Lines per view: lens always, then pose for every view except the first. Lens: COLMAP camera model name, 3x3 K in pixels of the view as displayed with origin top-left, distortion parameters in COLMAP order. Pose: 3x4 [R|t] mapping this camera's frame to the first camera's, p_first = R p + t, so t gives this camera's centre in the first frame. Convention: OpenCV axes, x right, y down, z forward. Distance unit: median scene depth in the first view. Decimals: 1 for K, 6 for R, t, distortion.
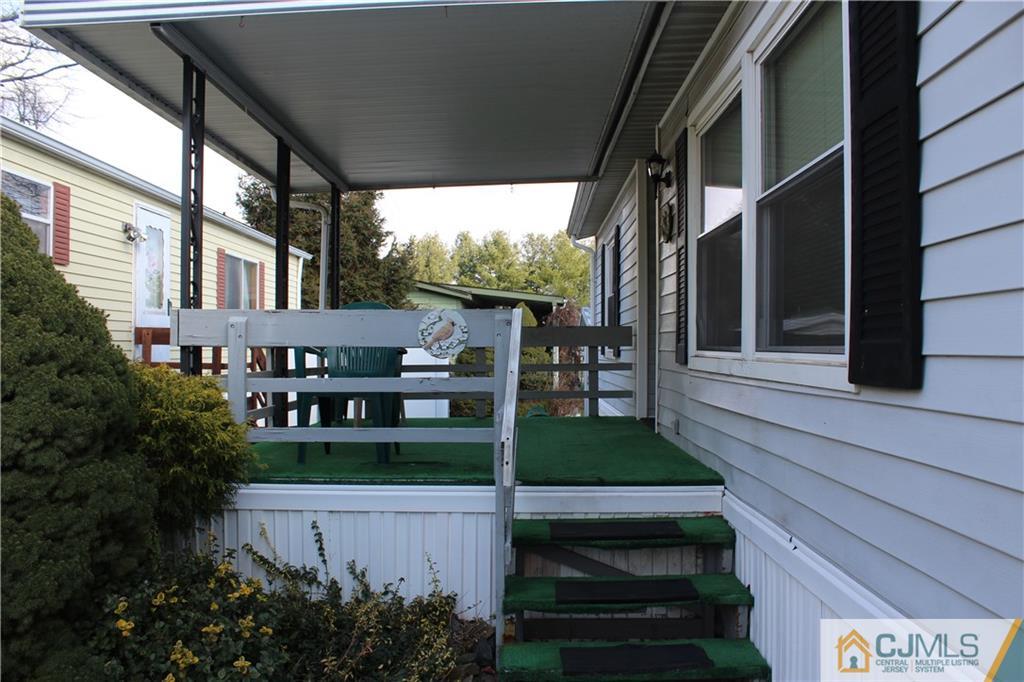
lens RADIAL K [[866.9, 0, 512.0], [0, 866.9, 341.0], [0, 0, 1]] dist [-0.169038, 0.152788]
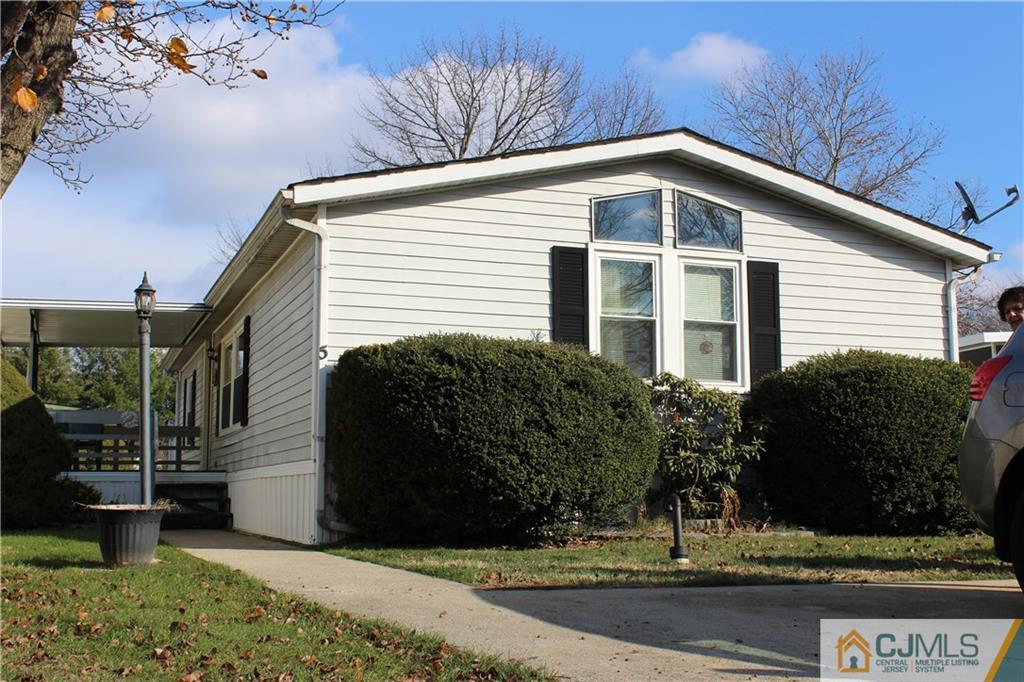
lens RADIAL K [[1262.4, 0, 512.0], [0, 1262.4, 341.0], [0, 0, 1]] dist [-0.012743, -0.004952]
pose [[0.935451, 0.037789, 0.351432, -0.181163], [0.003555, 0.993212, -0.116262, 0.109044], [-0.353440, 0.110007, 0.928967, -1.650867]]
